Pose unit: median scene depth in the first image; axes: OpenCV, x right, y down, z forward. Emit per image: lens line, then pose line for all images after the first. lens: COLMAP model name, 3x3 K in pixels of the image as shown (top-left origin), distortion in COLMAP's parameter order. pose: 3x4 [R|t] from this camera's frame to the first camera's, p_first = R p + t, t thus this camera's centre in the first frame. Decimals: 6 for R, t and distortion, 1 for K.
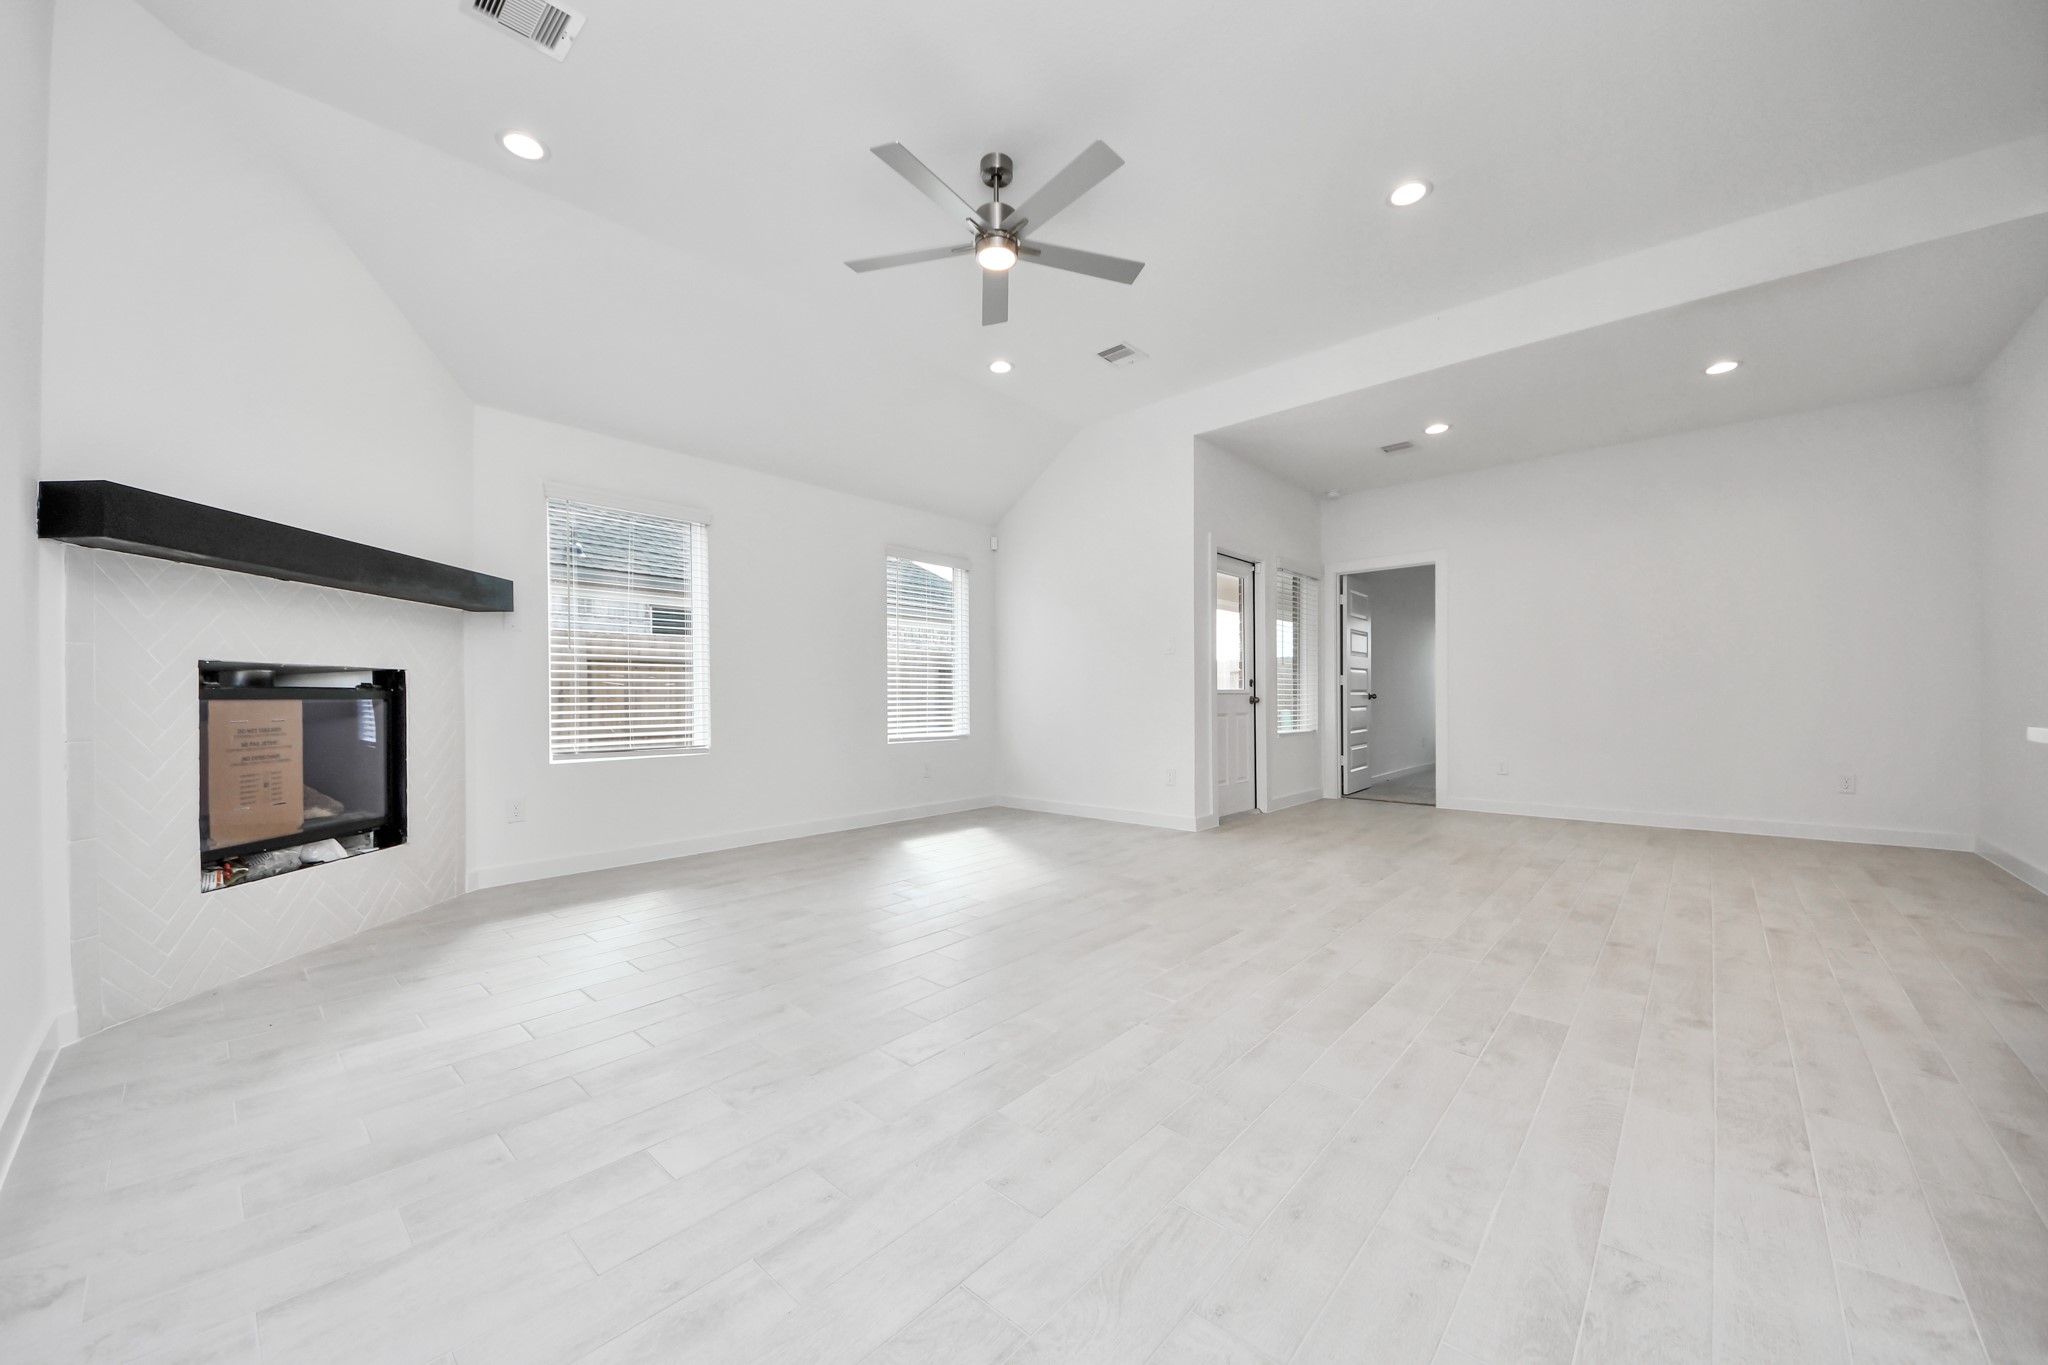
lens RADIAL K [[765.4, 0, 1024.0], [0, 765.4, 682.5], [0, 0, 1]] dist [0.013678, -0.005838]
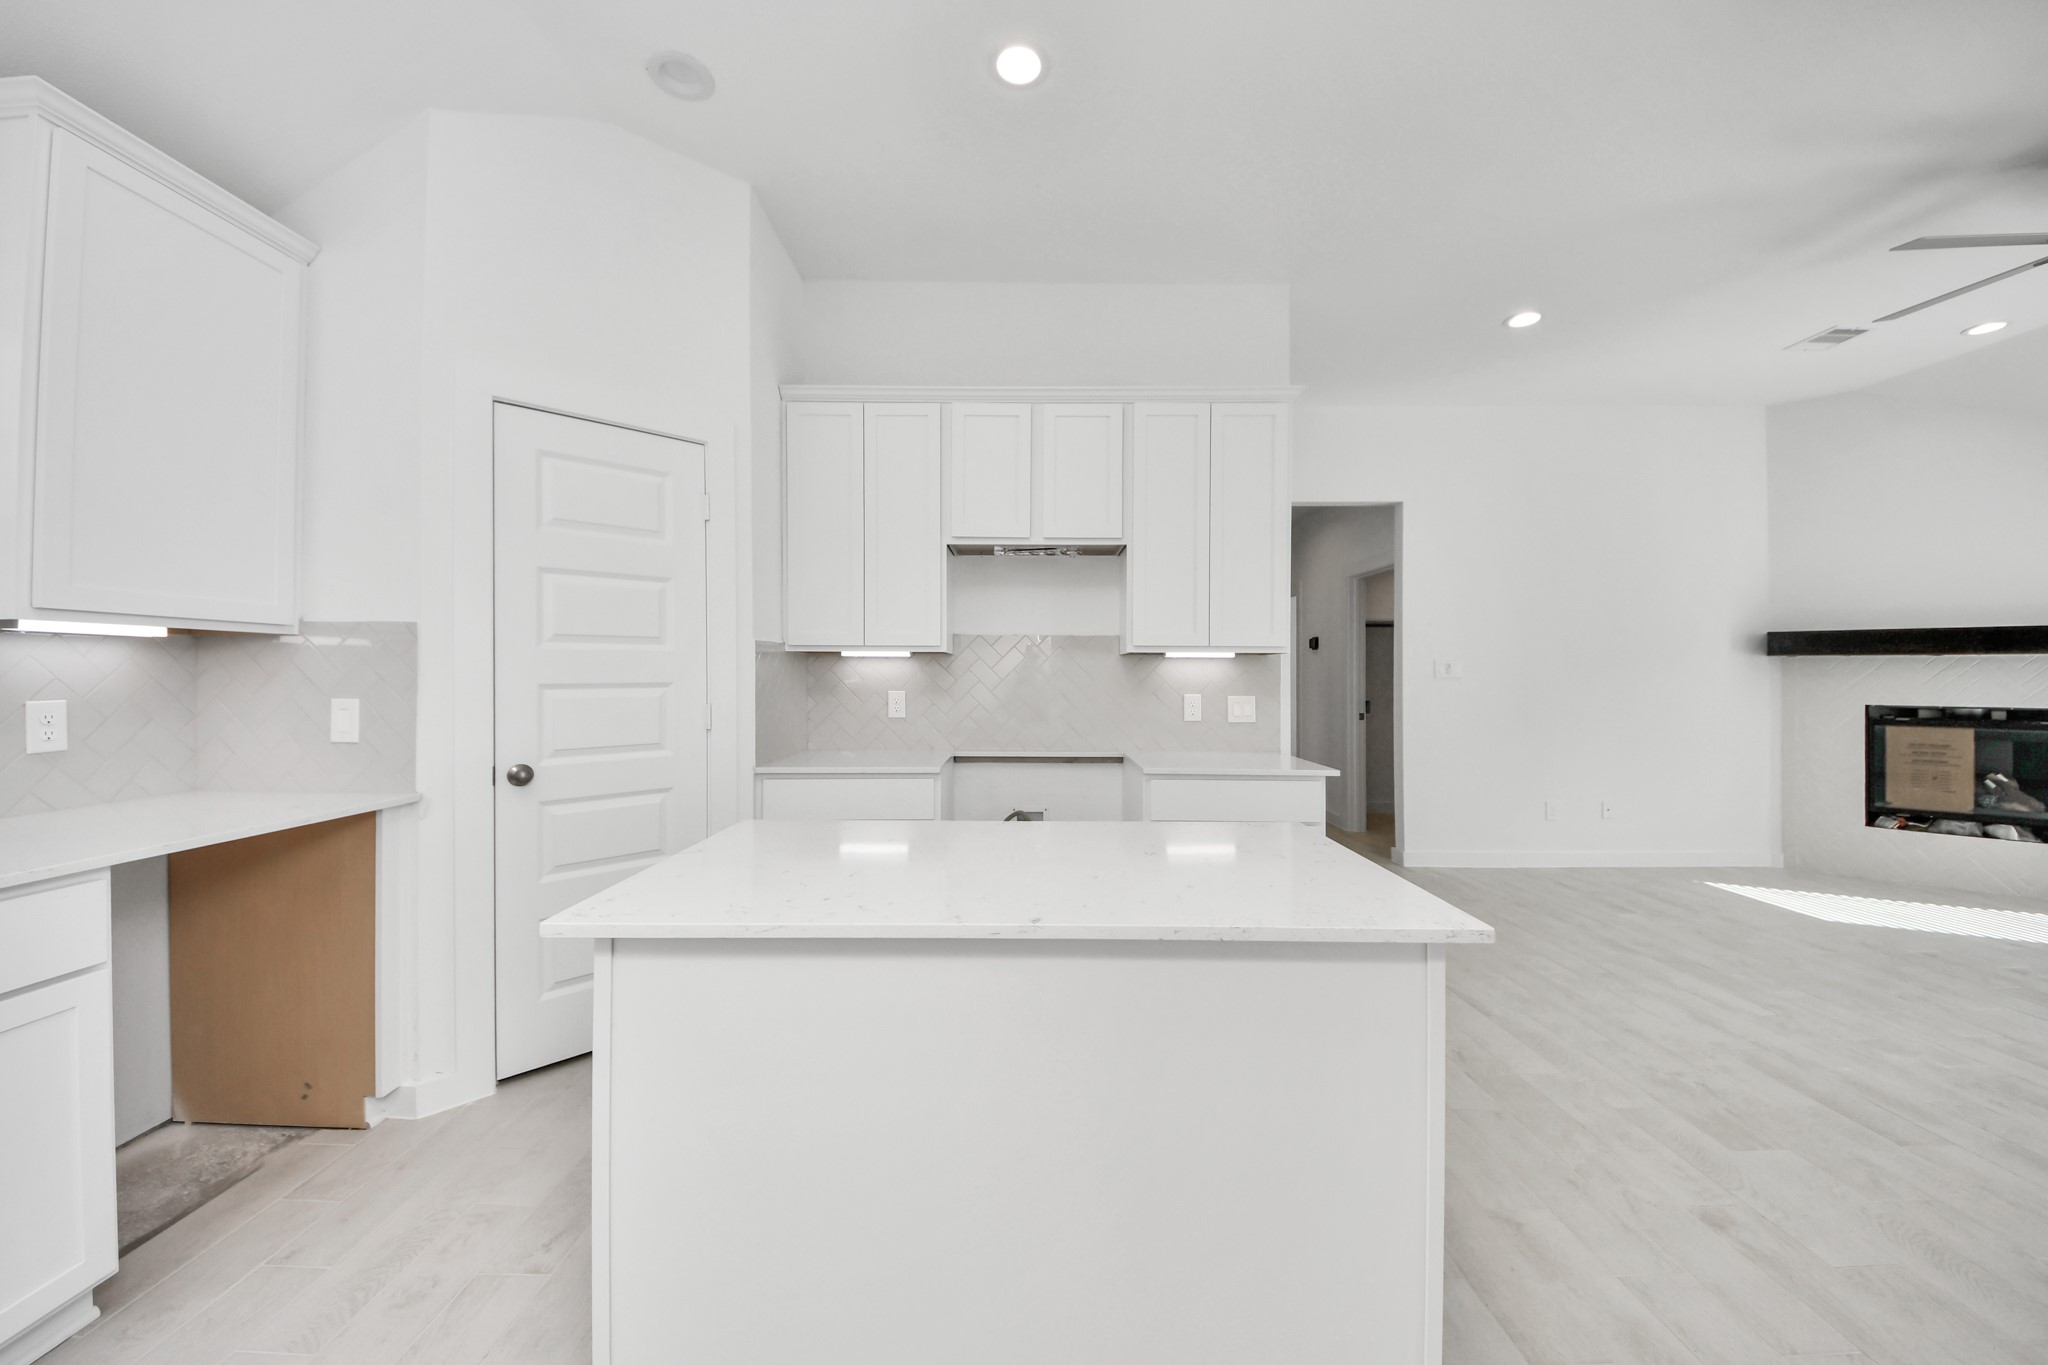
lens RADIAL K [[722.1, 0, 1028.0], [0, 722.1, 670.5], [0, 0, 1]] dist [0.011149, -0.010837]
pose [[-0.756822, 0.001017, -0.653621, 1.439270], [0.014514, 0.999778, -0.015251, -0.100310], [0.653460, -0.021029, -0.756669, 0.836599]]
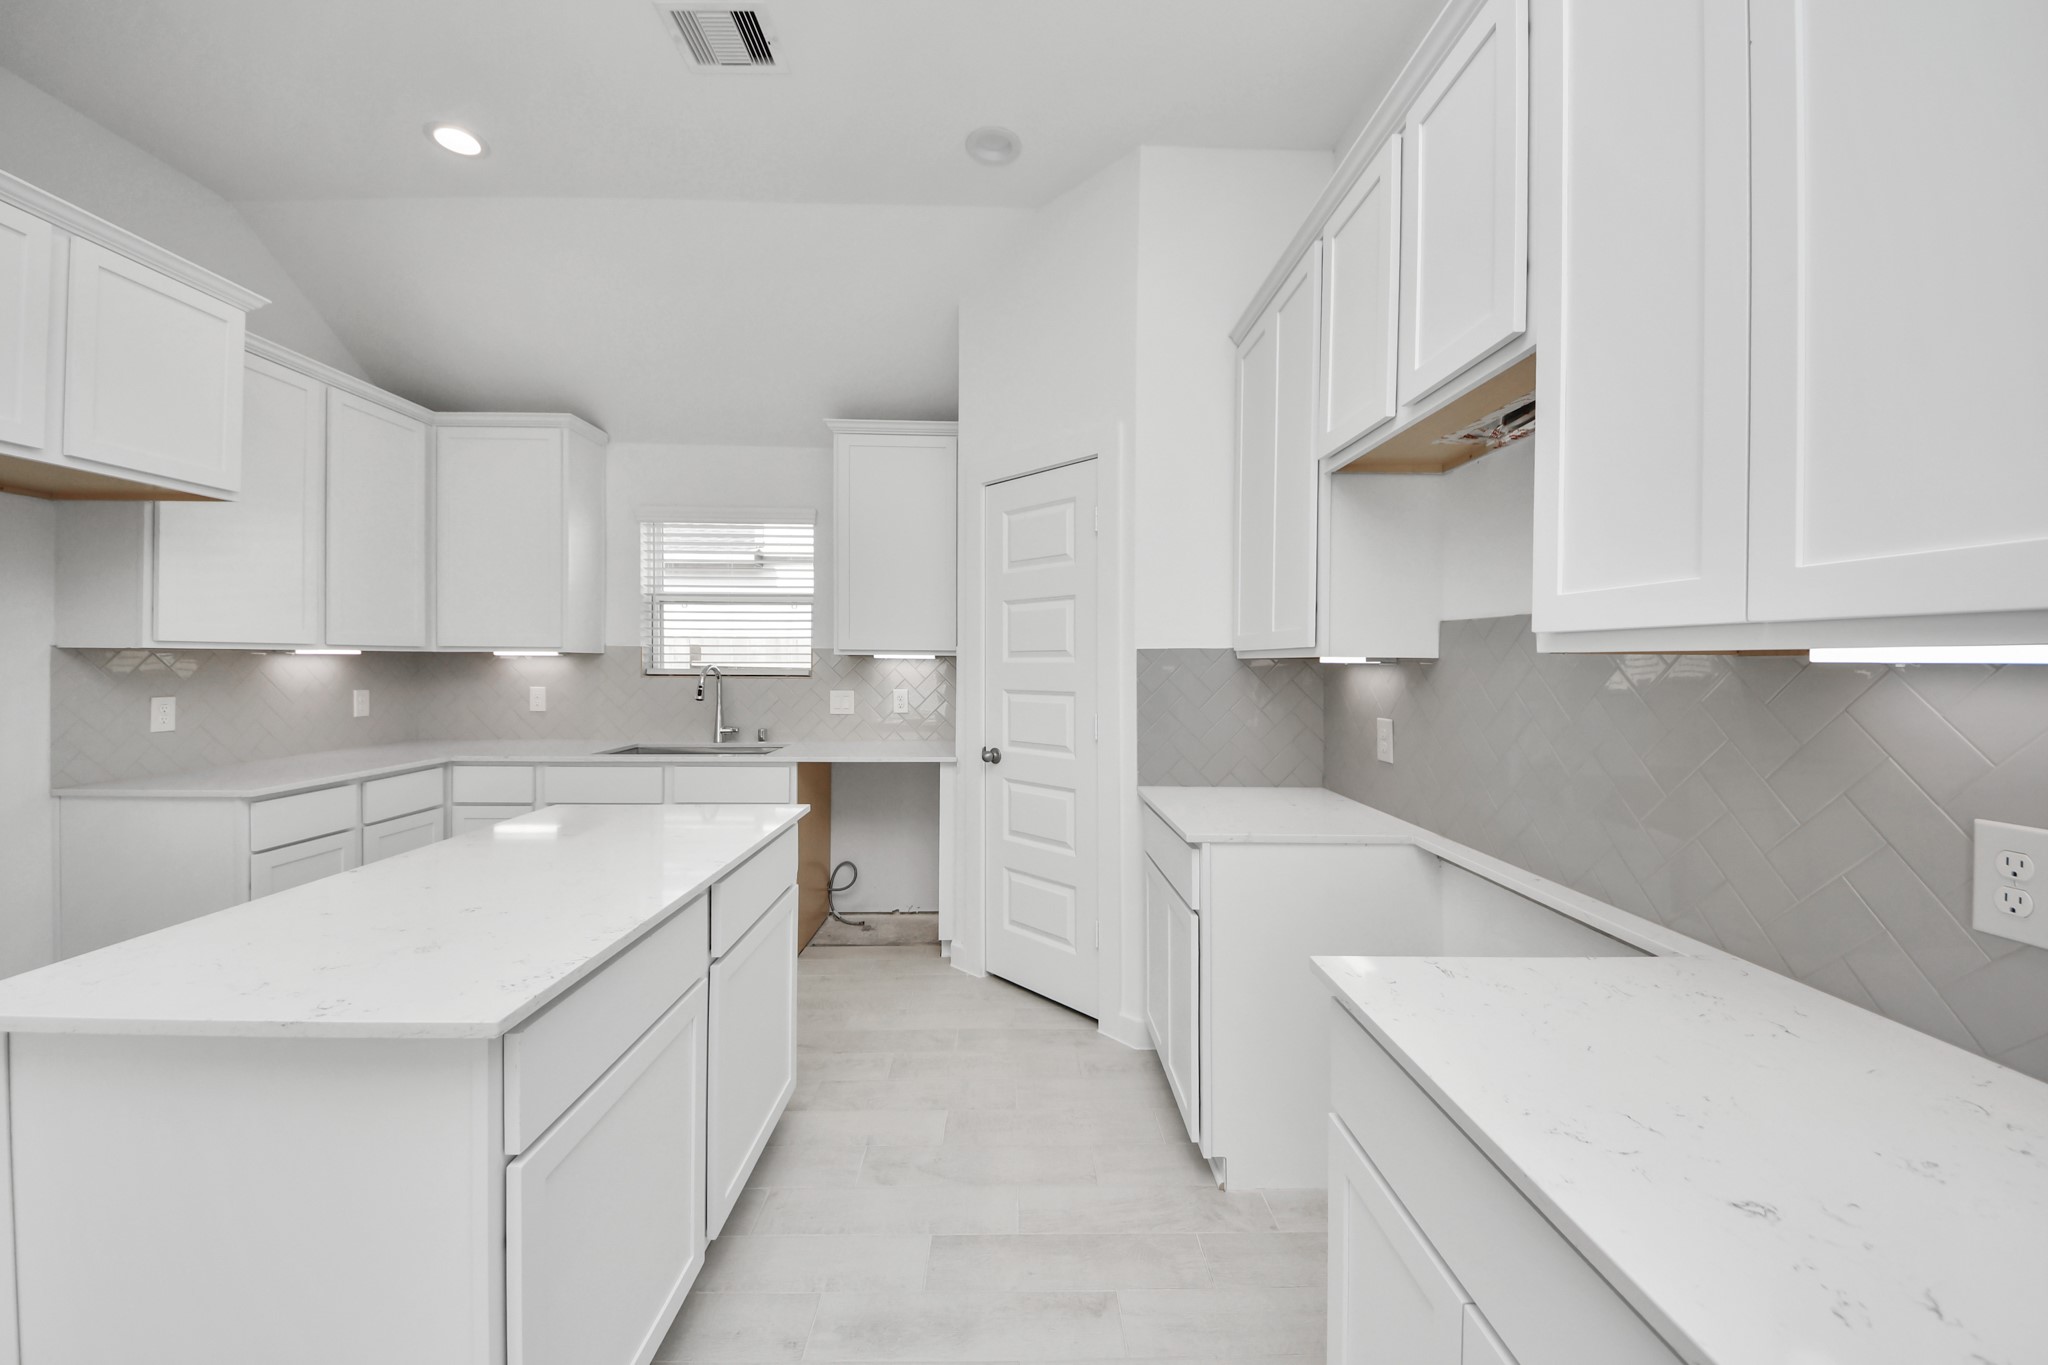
lens RADIAL K [[765.4, 0, 1024.0], [0, 765.4, 682.5], [0, 0, 1]] dist [0.013678, -0.005838]
pose [[-0.695952, -0.022550, 0.717734, 0.562609], [-0.021461, 0.999713, 0.010600, -0.122481], [-0.717768, -0.008026, -0.696236, 0.613030]]
